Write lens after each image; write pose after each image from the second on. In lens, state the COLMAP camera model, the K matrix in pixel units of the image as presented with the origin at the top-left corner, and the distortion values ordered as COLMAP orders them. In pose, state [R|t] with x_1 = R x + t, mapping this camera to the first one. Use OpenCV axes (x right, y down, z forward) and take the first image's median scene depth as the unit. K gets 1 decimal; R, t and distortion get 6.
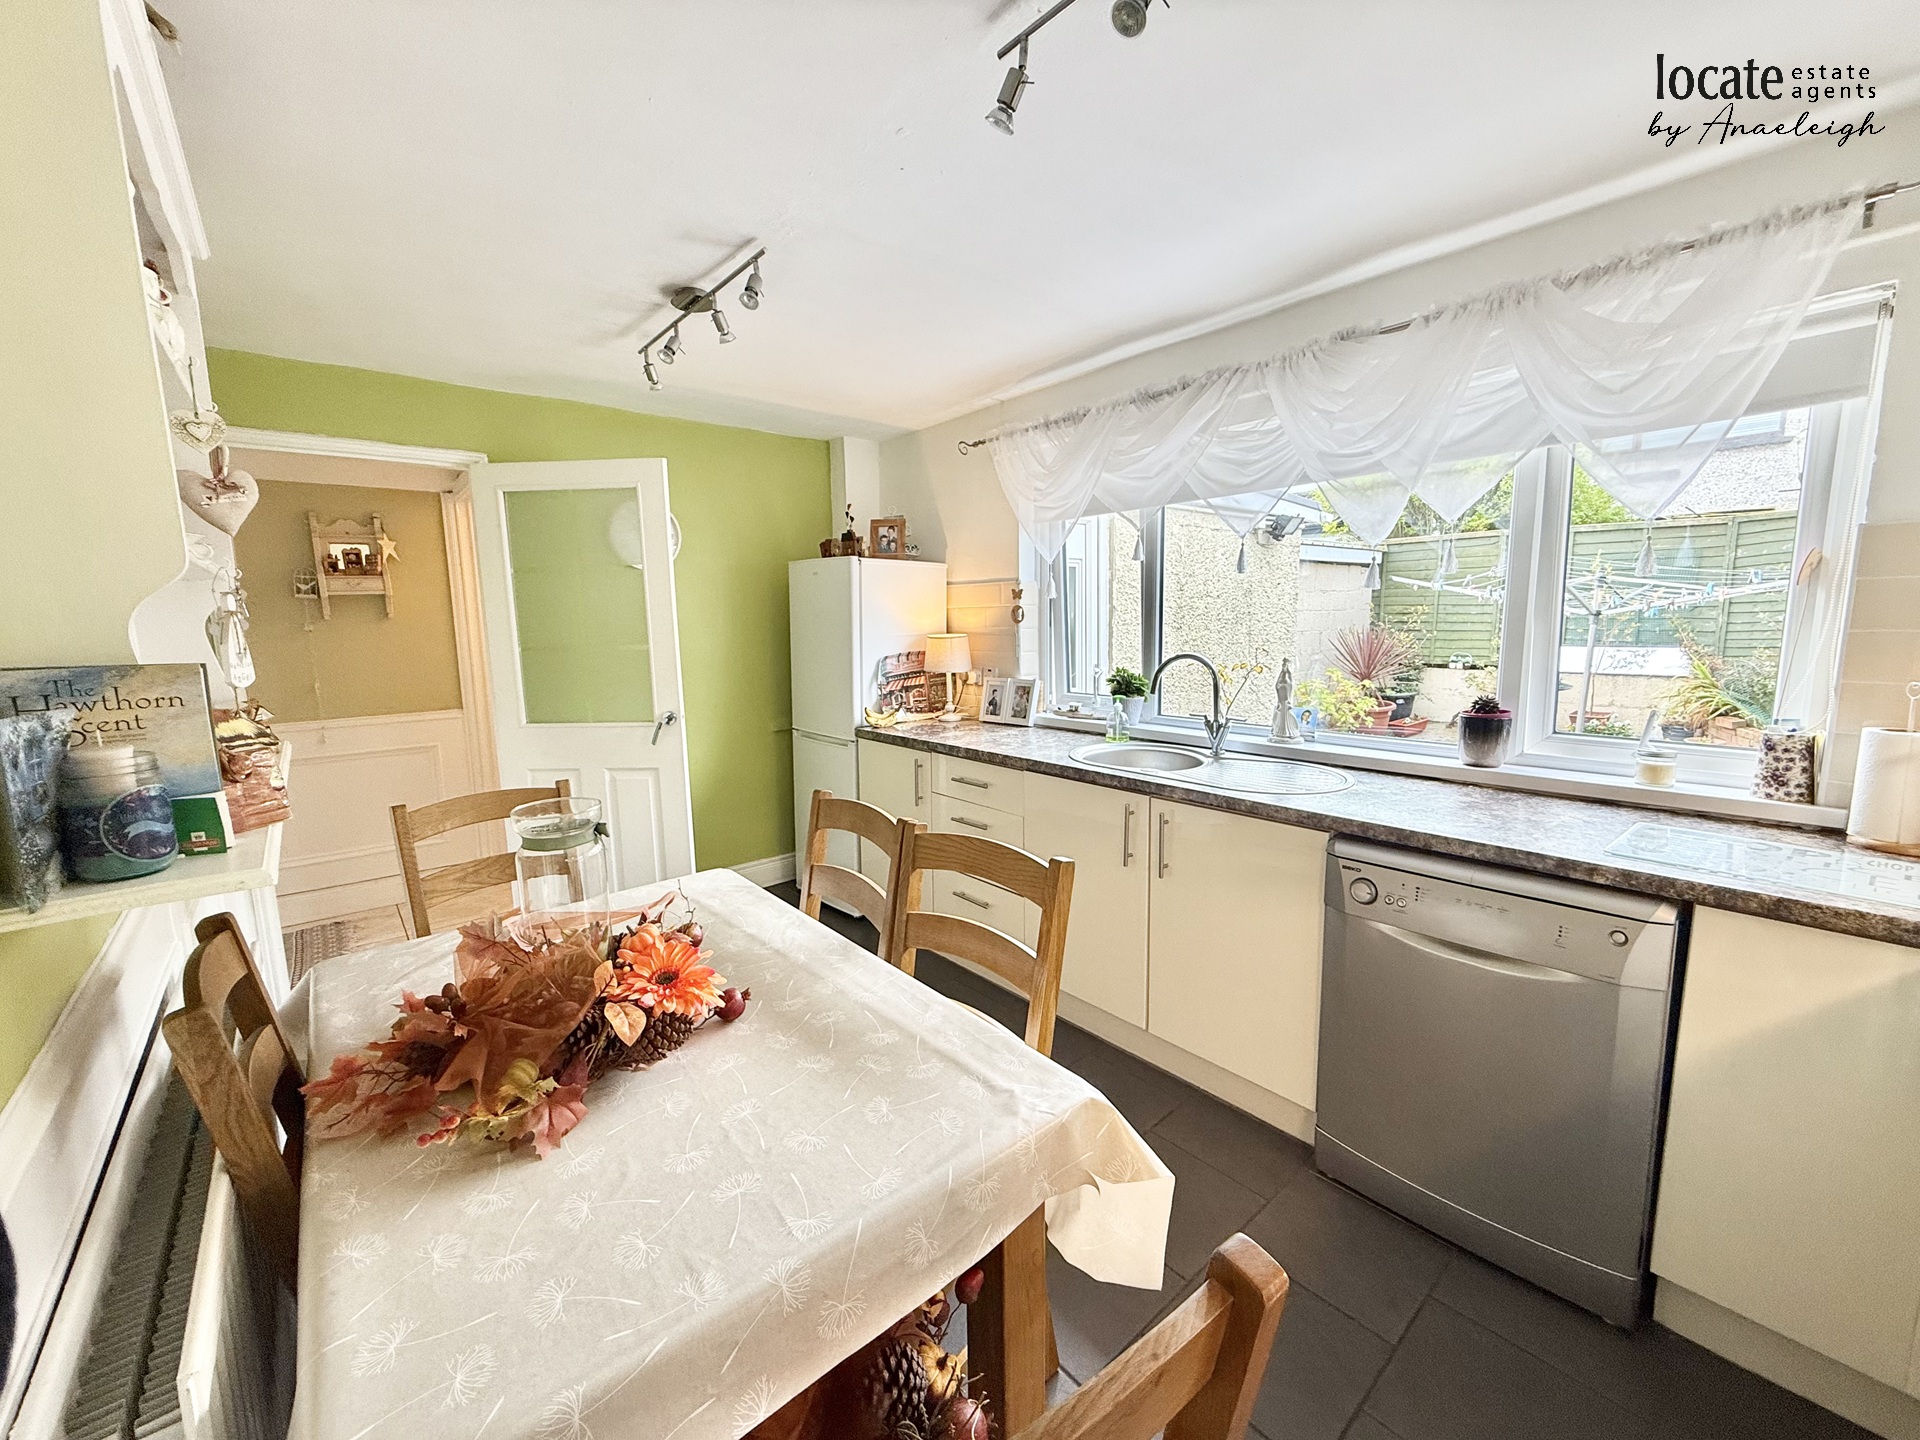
lens RADIAL K [[762.8, 0, 960.0], [0, 762.8, 720.0], [0, 0, 1]] dist [0.003405, -0.000607]
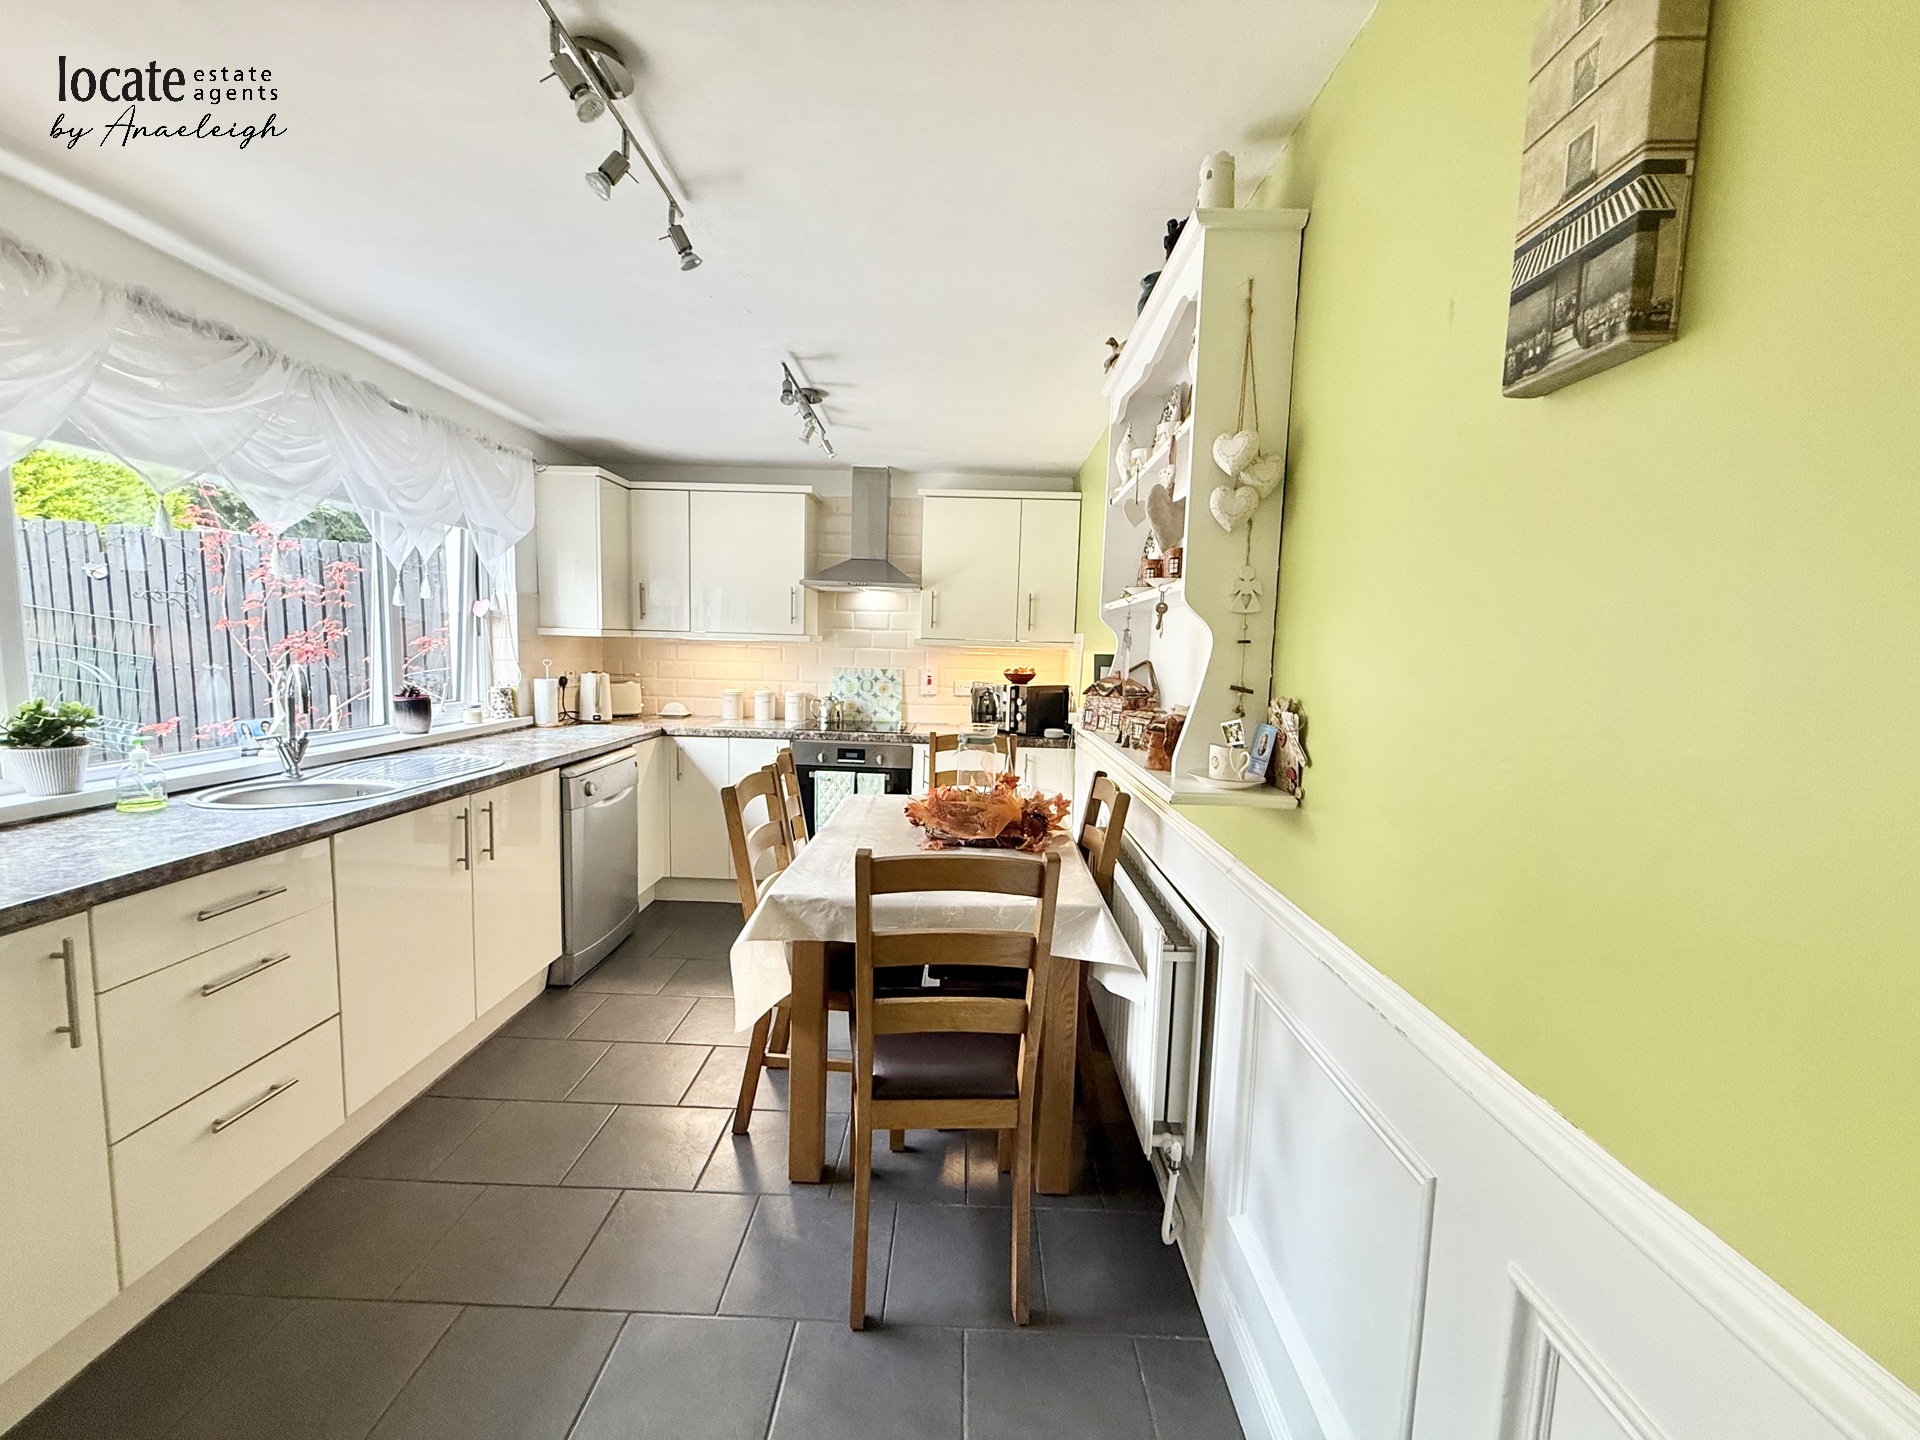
lens RADIAL K [[762.8, 0, 957.5], [0, 762.8, 716.2], [0, 0, 1]] dist [0.003405, -0.000607]
pose [[-0.741957, -0.067997, 0.666991, -0.303270], [0.077952, 0.979347, 0.186554, -0.048097], [-0.665901, 0.190408, -0.721333, 0.412516]]
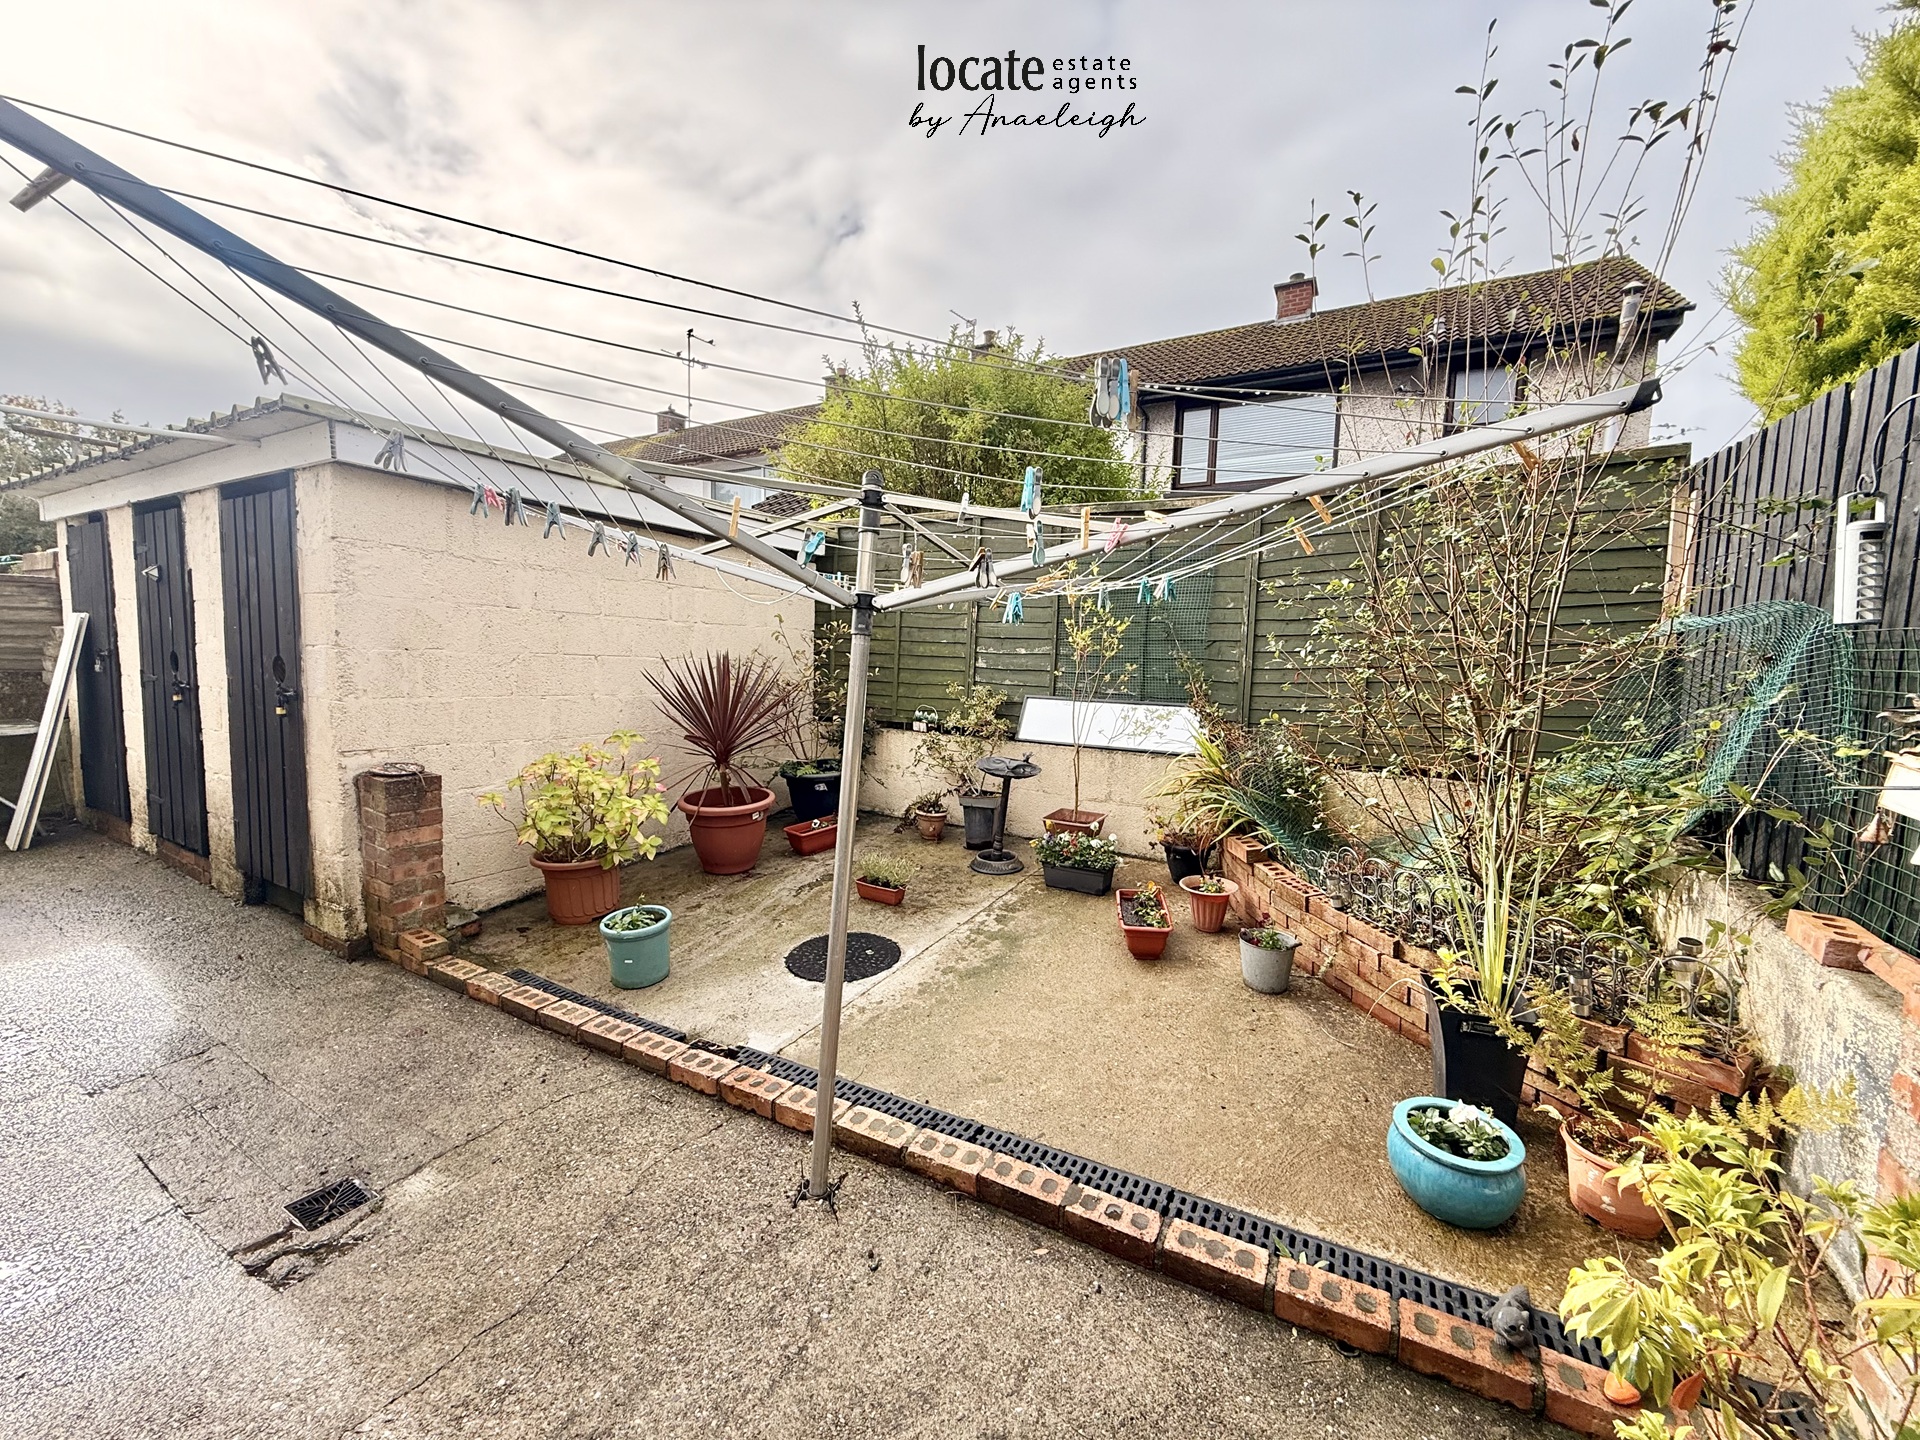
lens RADIAL K [[762.8, 0, 950.4], [0, 762.8, 724.3], [0, 0, 1]] dist [0.003405, -0.000607]
pose [[0.942157, 0.018184, 0.334679, 0.620332], [-0.002322, 0.998857, -0.047735, -0.057856], [-0.335165, 0.044197, 0.941122, 0.552438]]
